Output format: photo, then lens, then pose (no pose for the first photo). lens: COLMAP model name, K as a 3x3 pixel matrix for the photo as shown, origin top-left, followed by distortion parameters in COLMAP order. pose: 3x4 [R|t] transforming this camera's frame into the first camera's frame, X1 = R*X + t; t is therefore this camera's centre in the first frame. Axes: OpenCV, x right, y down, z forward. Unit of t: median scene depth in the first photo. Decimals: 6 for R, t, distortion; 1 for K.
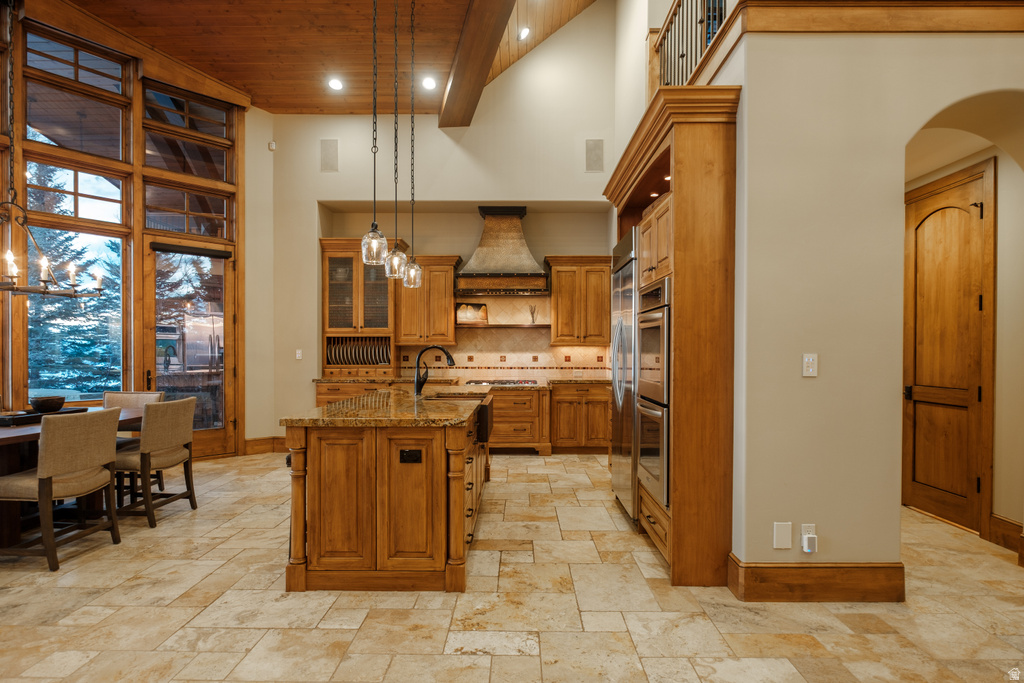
lens RADIAL K [[556.7, 0, 512.5], [0, 556.7, 335.8], [0, 0, 1]] dist [-0.000317, -0.002974]
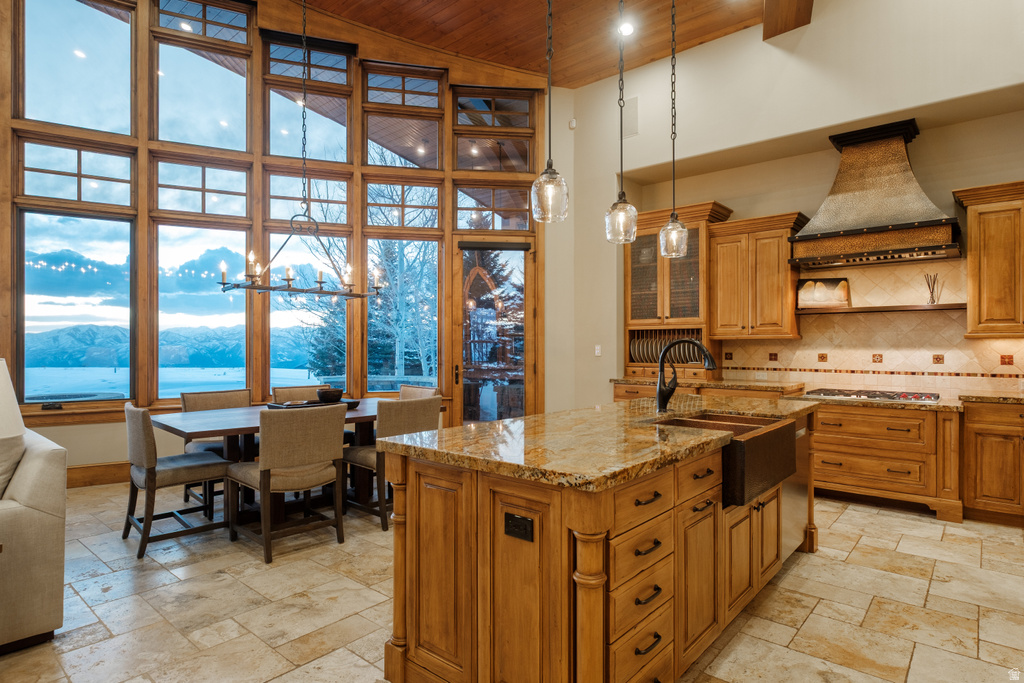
lens RADIAL K [[556.7, 0, 512.5], [0, 556.7, 335.8], [0, 0, 1]] dist [-0.000317, -0.002974]
pose [[0.767257, -0.011692, -0.641233, 0.082847], [0.017326, 0.999847, 0.002499, 0.005684], [0.641105, -0.013027, 0.767342, 0.237140]]
